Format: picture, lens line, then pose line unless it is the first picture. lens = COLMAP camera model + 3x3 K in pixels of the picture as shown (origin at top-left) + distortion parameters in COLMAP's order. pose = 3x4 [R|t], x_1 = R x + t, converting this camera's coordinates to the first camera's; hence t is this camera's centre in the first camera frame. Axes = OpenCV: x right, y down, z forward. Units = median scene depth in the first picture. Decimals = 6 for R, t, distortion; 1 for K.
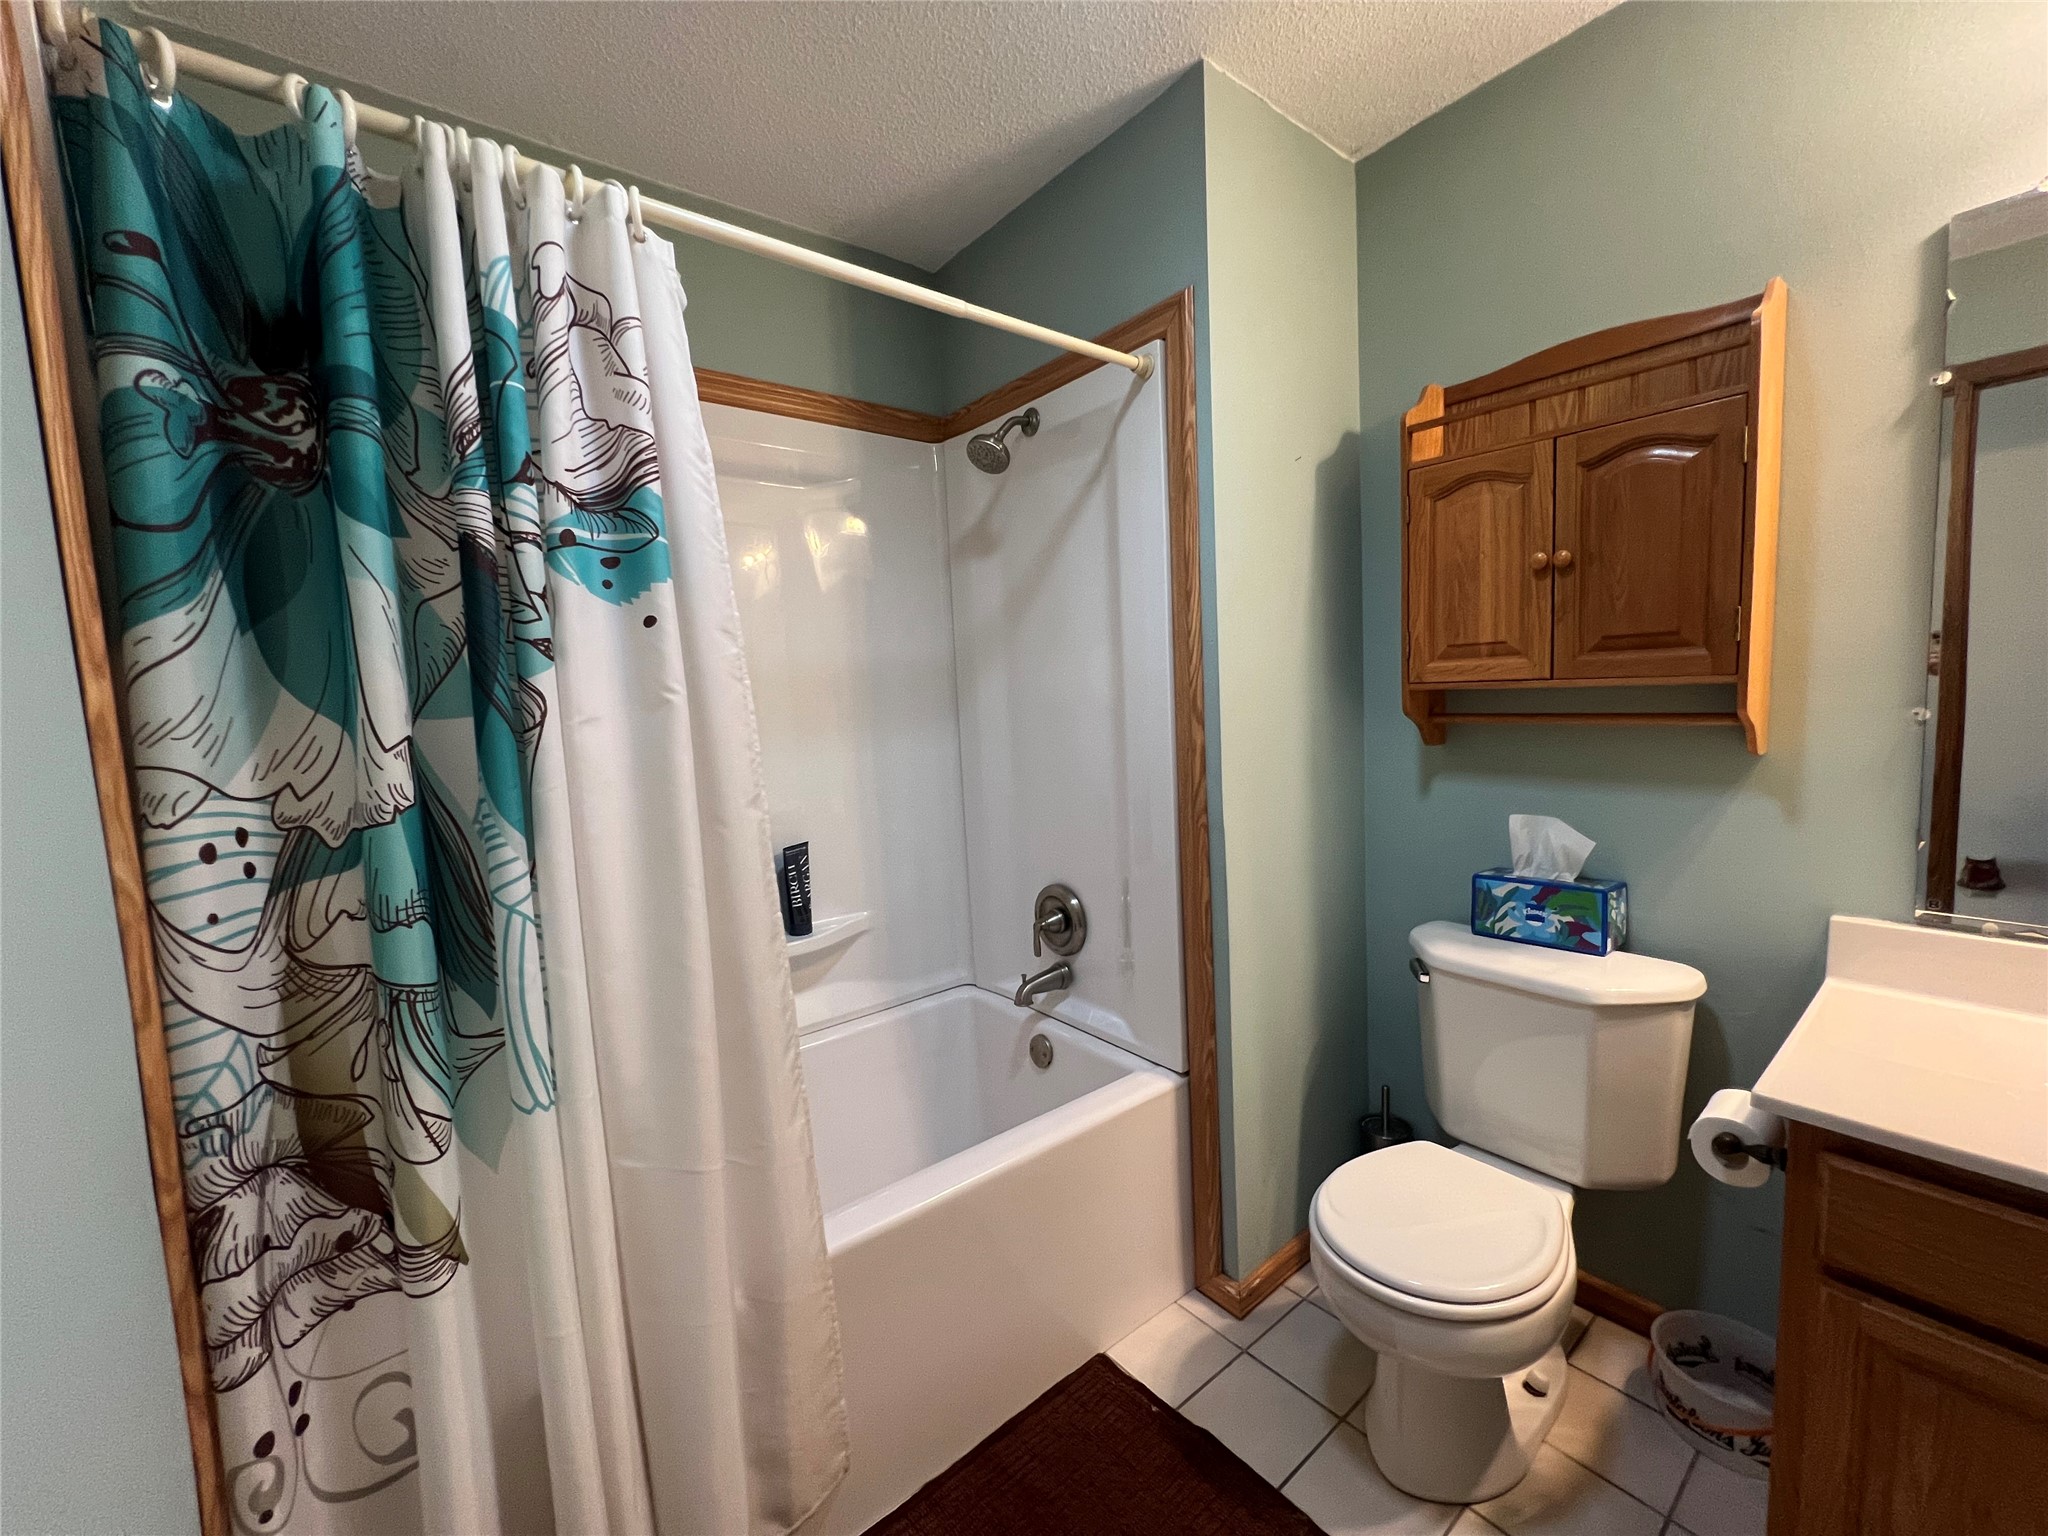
lens RADIAL K [[818.0, 0, 1027.5], [0, 818.0, 765.2], [0, 0, 1]] dist [-0.001979, -0.000107]
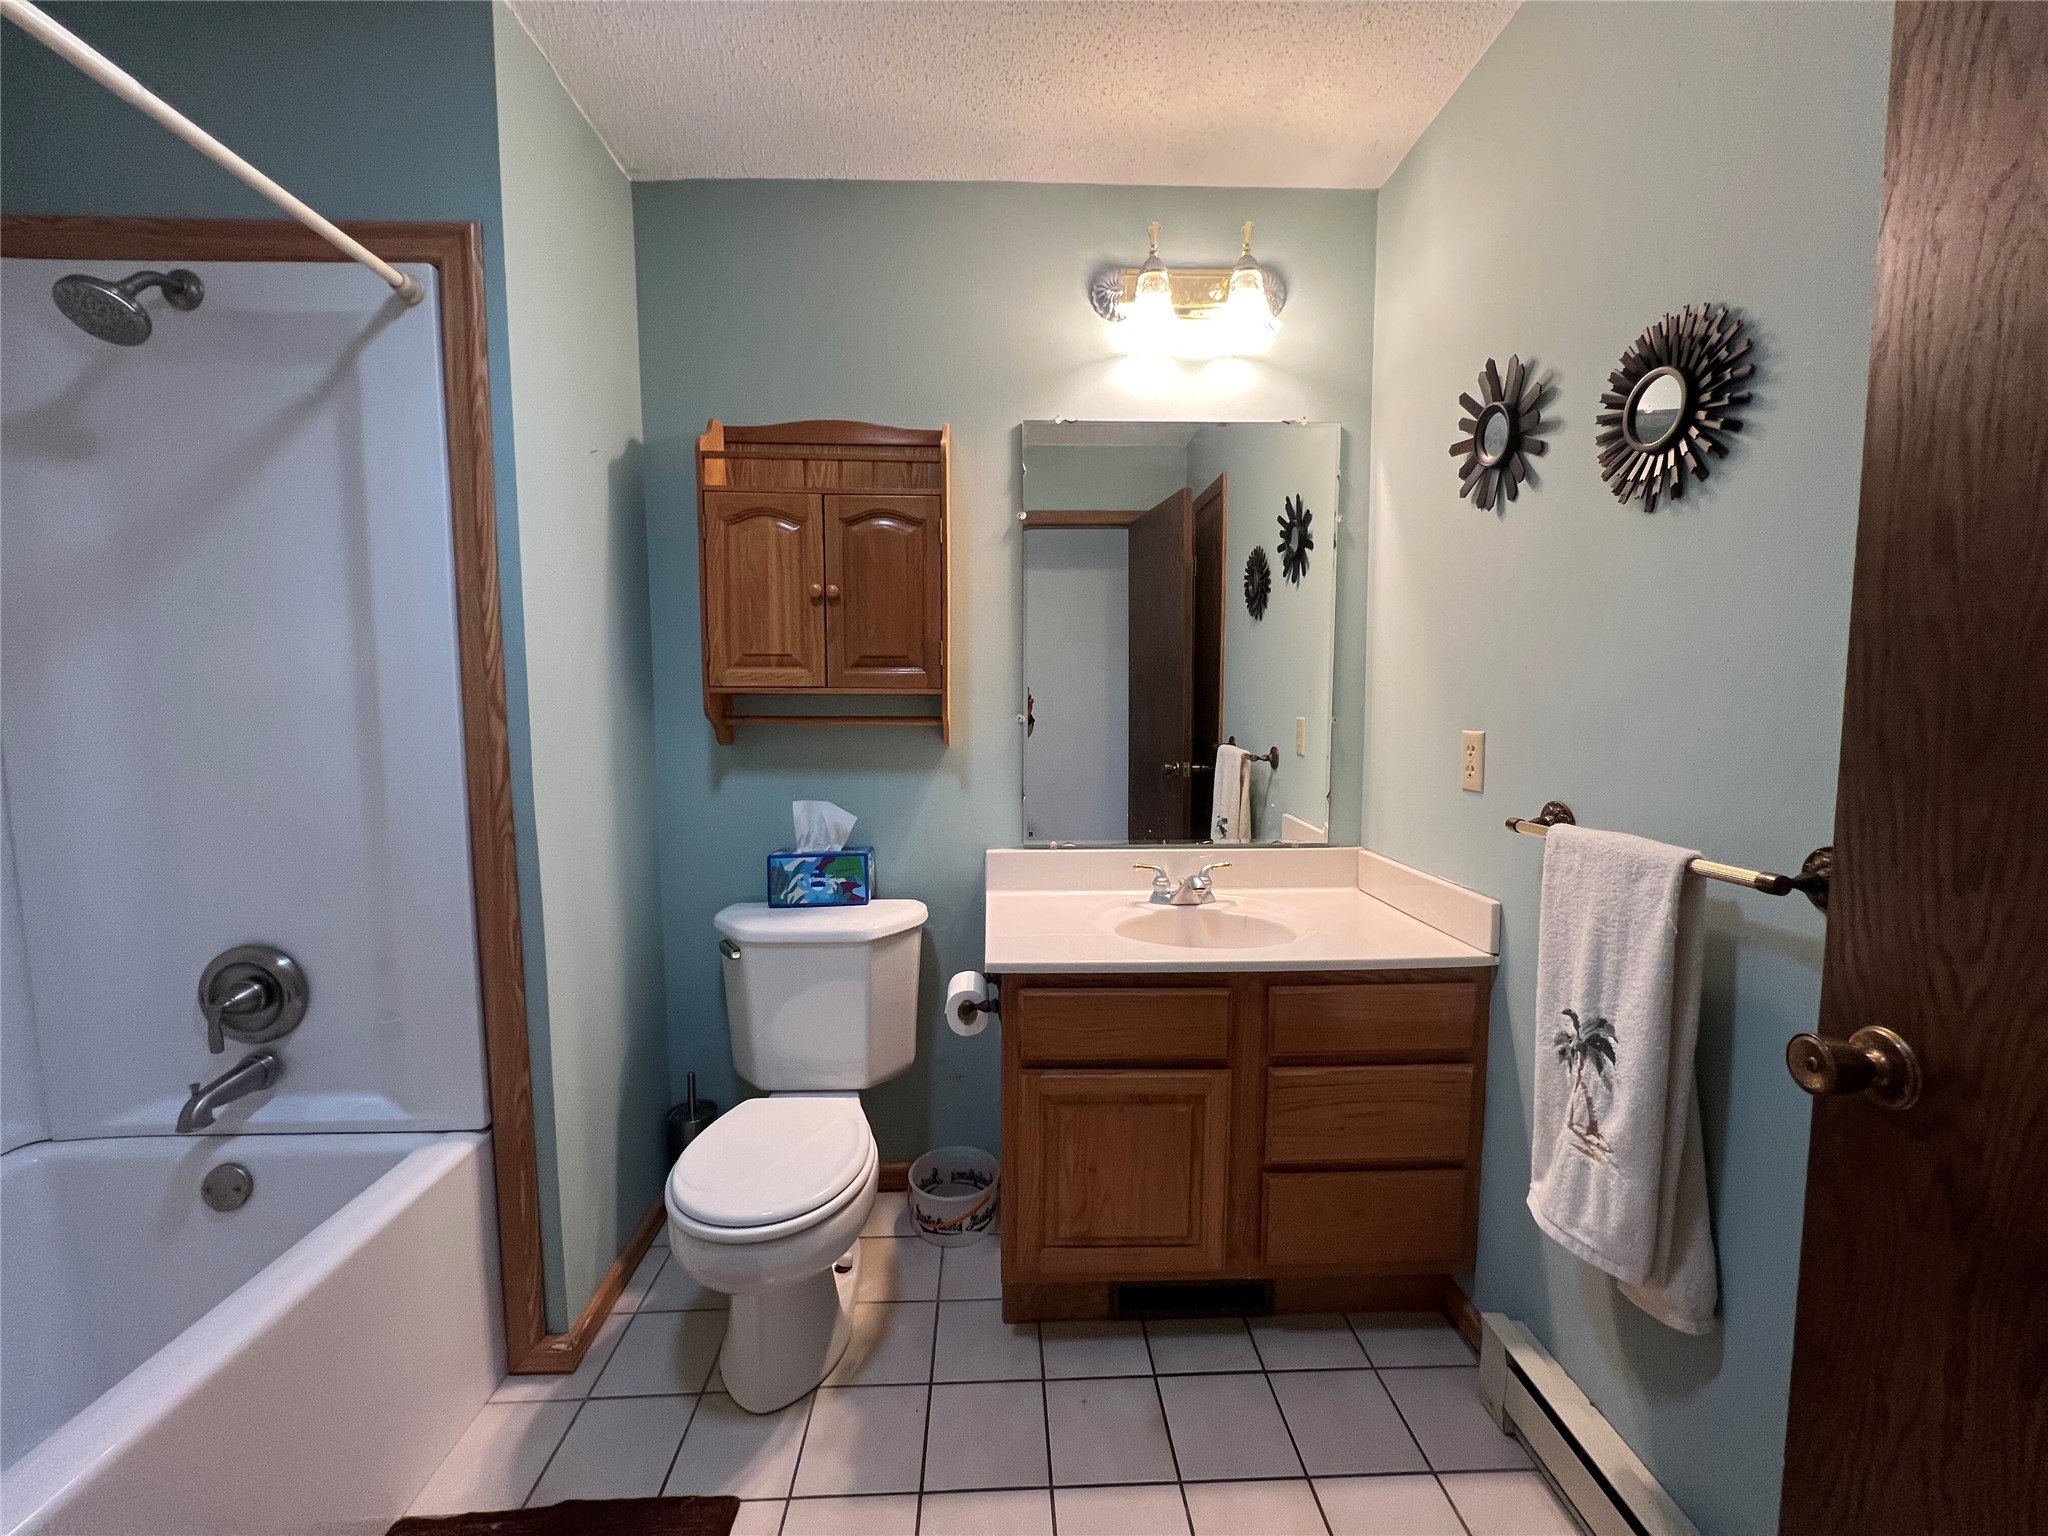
lens RADIAL K [[818.0, 0, 1020.2], [0, 818.0, 768.4], [0, 0, 1]] dist [-0.001979, -0.000107]
pose [[0.592234, -0.024750, 0.805386, -0.171241], [0.049053, 0.998782, -0.005377, 0.035238], [-0.804272, 0.042691, 0.592726, 0.029301]]
